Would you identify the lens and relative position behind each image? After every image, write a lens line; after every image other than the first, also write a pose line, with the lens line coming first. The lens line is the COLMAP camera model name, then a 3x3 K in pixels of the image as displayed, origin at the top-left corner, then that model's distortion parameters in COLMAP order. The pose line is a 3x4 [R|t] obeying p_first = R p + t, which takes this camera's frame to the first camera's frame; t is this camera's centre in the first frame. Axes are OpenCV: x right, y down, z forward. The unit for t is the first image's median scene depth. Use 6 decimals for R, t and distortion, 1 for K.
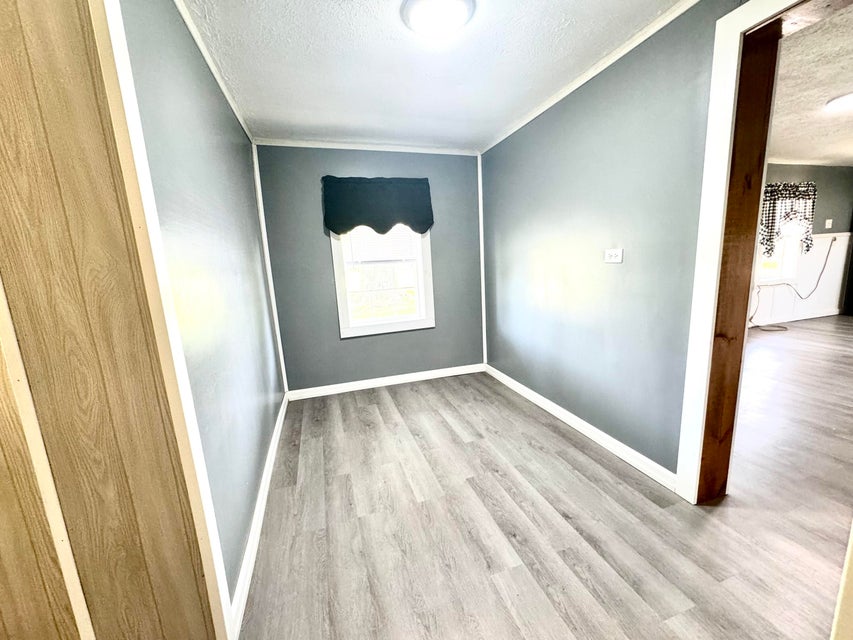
lens RADIAL K [[341.2, 0, 427.5], [0, 341.2, 322.0], [0, 0, 1]] dist [-0.002608, -0.000173]
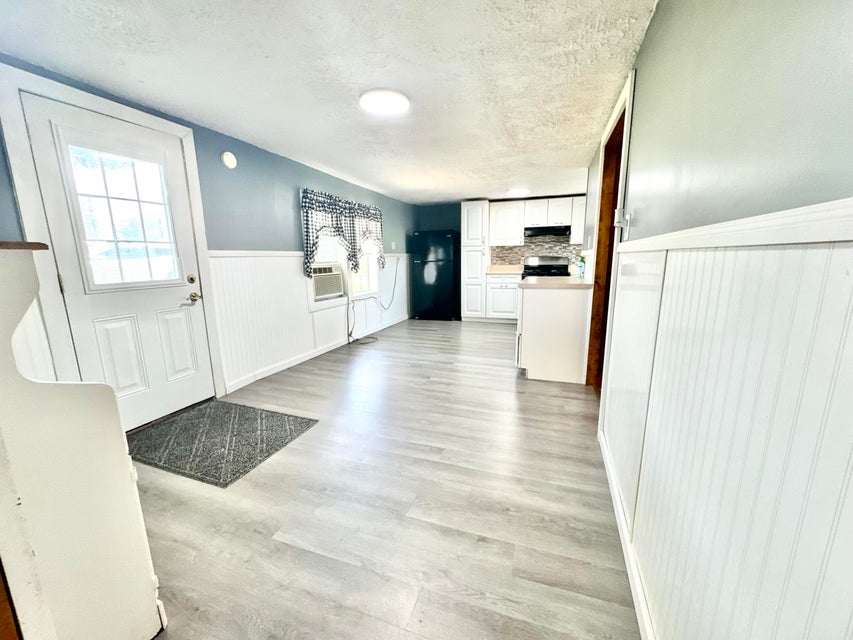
lens RADIAL K [[341.2, 0, 429.1], [0, 341.2, 323.7], [0, 0, 1]] dist [-0.002608, -0.000173]
pose [[0.608022, -0.097176, 0.787950, 0.313445], [0.112073, 0.993048, 0.035989, -0.051194], [-0.785970, 0.066426, 0.614686, 0.204883]]
